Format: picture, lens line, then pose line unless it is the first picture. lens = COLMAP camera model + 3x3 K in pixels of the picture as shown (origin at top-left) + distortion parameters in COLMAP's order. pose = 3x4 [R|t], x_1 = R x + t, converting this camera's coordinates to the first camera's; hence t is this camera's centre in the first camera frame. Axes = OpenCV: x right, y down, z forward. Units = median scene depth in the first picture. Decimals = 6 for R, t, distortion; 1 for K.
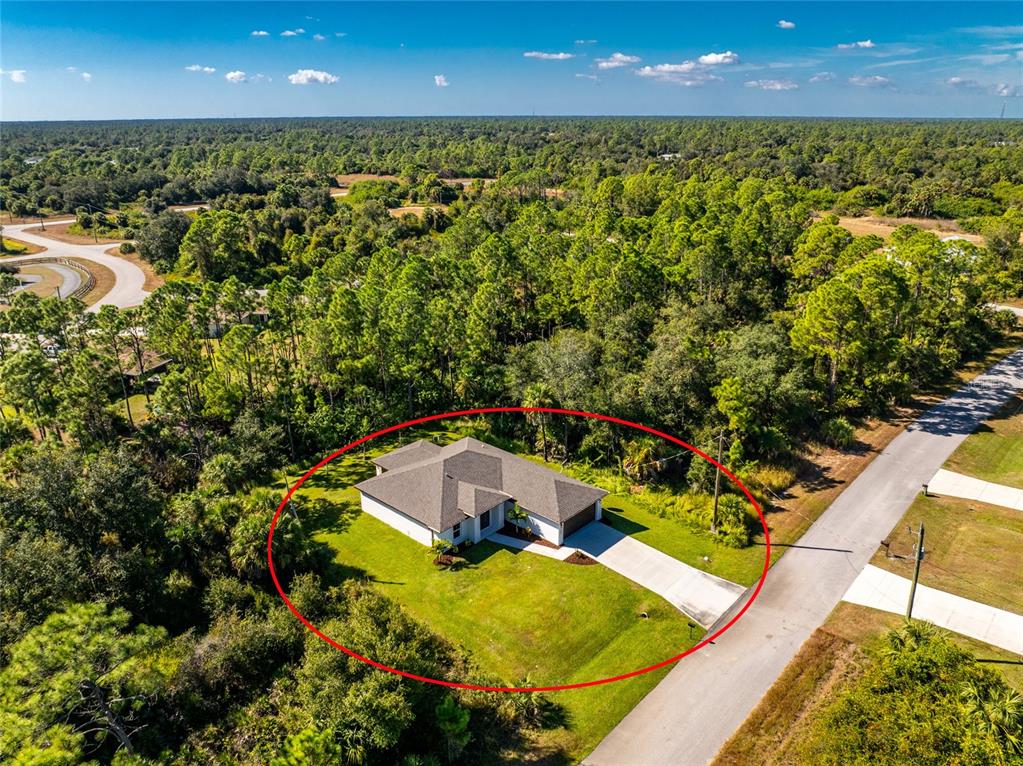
lens RADIAL K [[726.9, 0, 511.5], [0, 726.9, 383.0], [0, 0, 1]] dist [-0.059292, 0.028818]
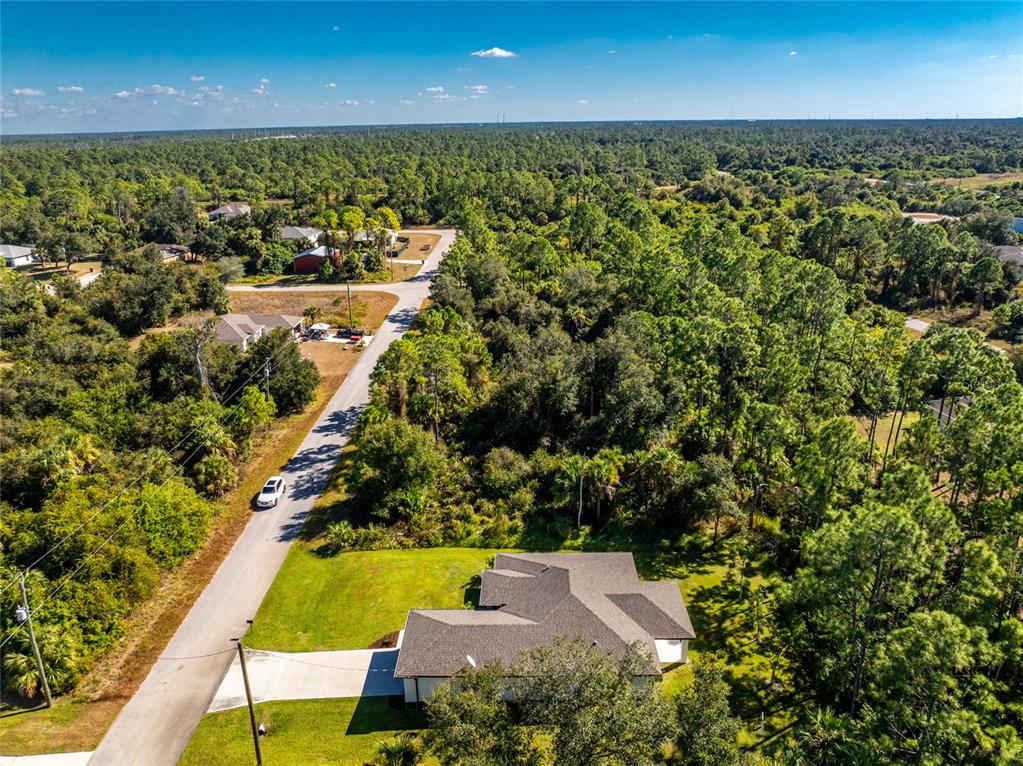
lens RADIAL K [[726.9, 0, 511.5], [0, 726.9, 383.0], [0, 0, 1]] dist [-0.059292, 0.028818]
pose [[-0.744219, 0.241802, -0.622631, 0.400295], [-0.214924, 0.795905, 0.565989, -0.495485], [0.632413, 0.555038, -0.540358, 1.193377]]
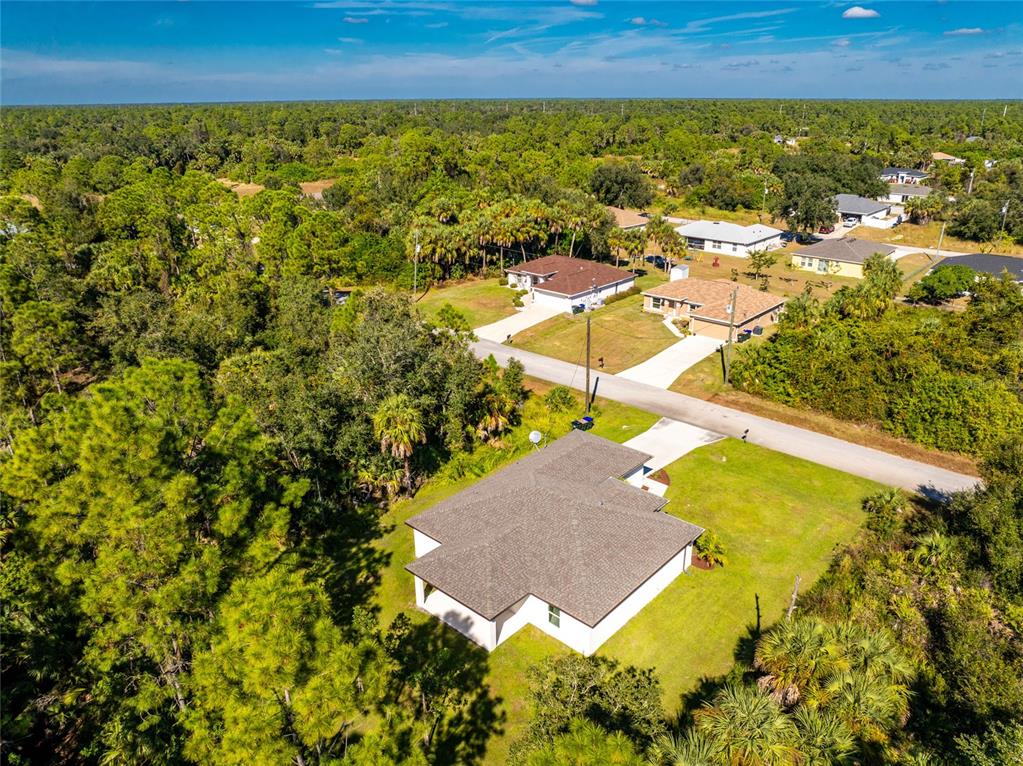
lens RADIAL K [[717.9, 0, 511.5], [0, 717.9, 383.0], [0, 0, 1]] dist [-0.025408, -0.011887]
pose [[-0.008993, -0.363769, 0.931446, -0.613063], [0.351339, 0.870946, 0.343533, -0.212915], [-0.936205, 0.330342, 0.119974, 0.863381]]
